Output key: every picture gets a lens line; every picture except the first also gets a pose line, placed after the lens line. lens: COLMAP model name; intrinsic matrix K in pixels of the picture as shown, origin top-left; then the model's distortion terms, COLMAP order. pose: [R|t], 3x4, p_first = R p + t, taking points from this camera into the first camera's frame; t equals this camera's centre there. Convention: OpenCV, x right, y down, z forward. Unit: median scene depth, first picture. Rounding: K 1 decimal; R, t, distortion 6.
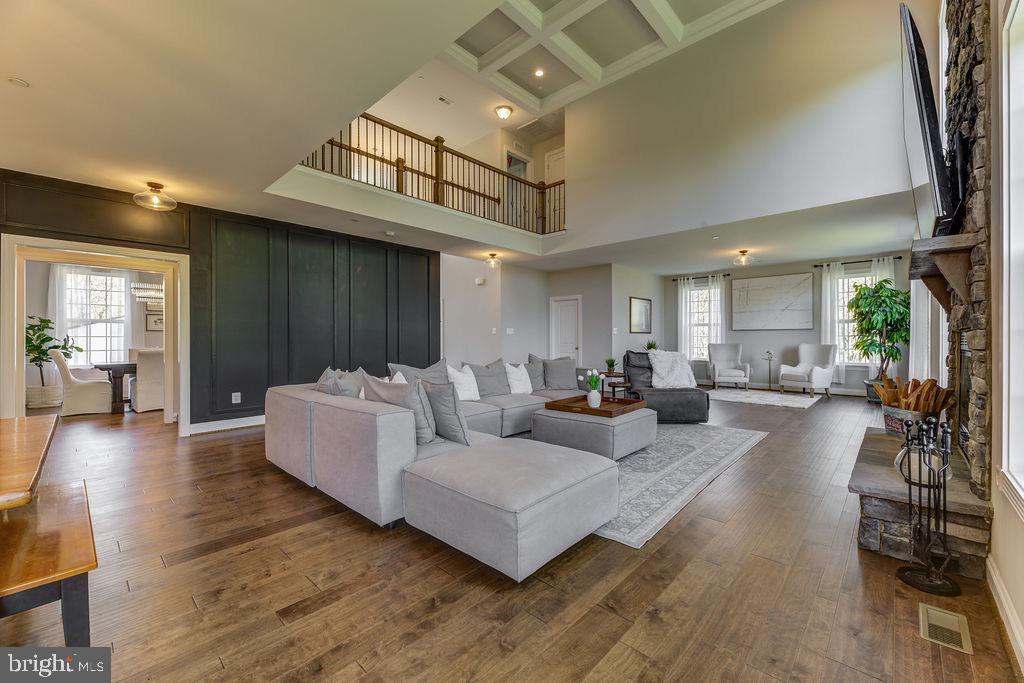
lens RADIAL K [[414.5, 0, 510.8], [0, 414.5, 339.1], [0, 0, 1]] dist [-0.000919, -0.000390]
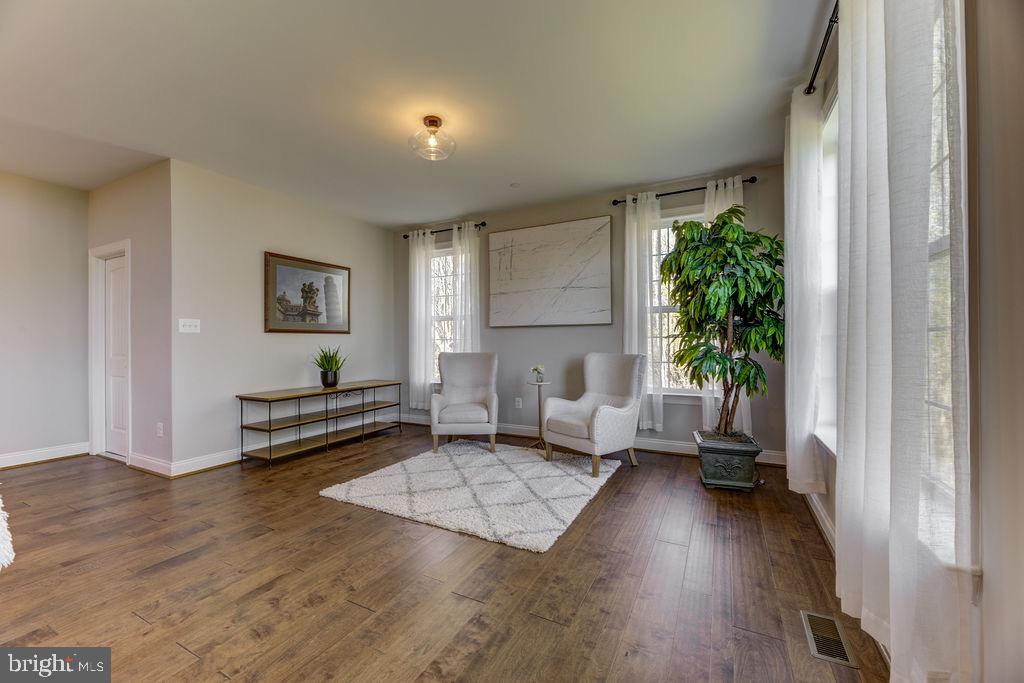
lens RADIAL K [[410.0, 0, 508.8], [0, 410.0, 341.4], [0, 0, 1]] dist [-0.001545, -0.000208]
pose [[0.963640, -0.002036, 0.267196, 0.525848], [0.002963, 0.999991, -0.003065, -0.001529], [-0.267187, 0.003745, 0.963637, 0.605610]]
